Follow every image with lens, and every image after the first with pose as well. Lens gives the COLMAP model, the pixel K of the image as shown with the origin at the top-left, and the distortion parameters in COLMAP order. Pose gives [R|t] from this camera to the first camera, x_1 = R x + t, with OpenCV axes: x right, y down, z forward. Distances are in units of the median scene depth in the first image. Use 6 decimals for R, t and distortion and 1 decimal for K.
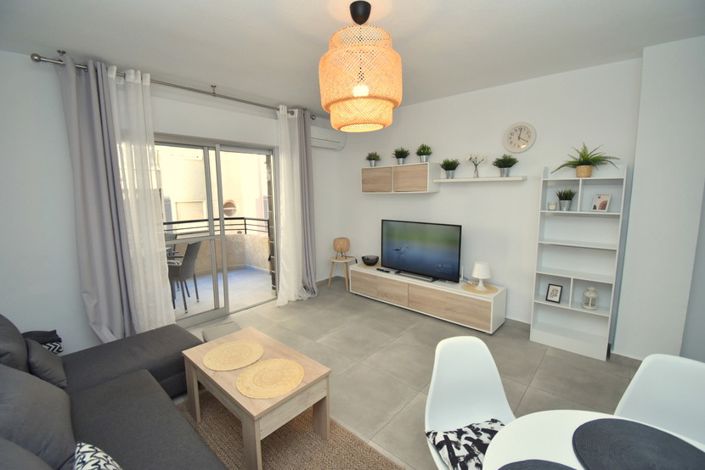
lens RADIAL K [[313.4, 0, 353.5], [0, 313.4, 232.7], [0, 0, 1]] dist [0.002722, -0.014690]
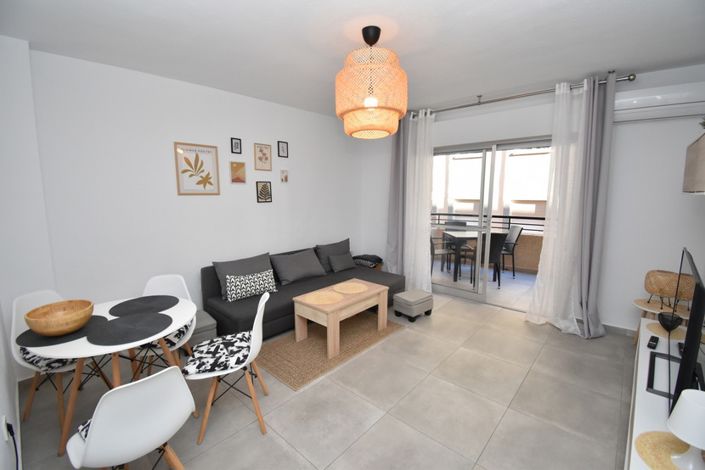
lens RADIAL K [[313.4, 0, 355.6], [0, 313.4, 235.0], [0, 0, 1]] dist [0.002722, -0.014690]
pose [[-0.027939, 0.150524, -0.988212, 0.712895], [-0.132341, 0.979338, 0.152914, -0.082802], [0.990810, 0.135053, -0.007441, 0.589391]]
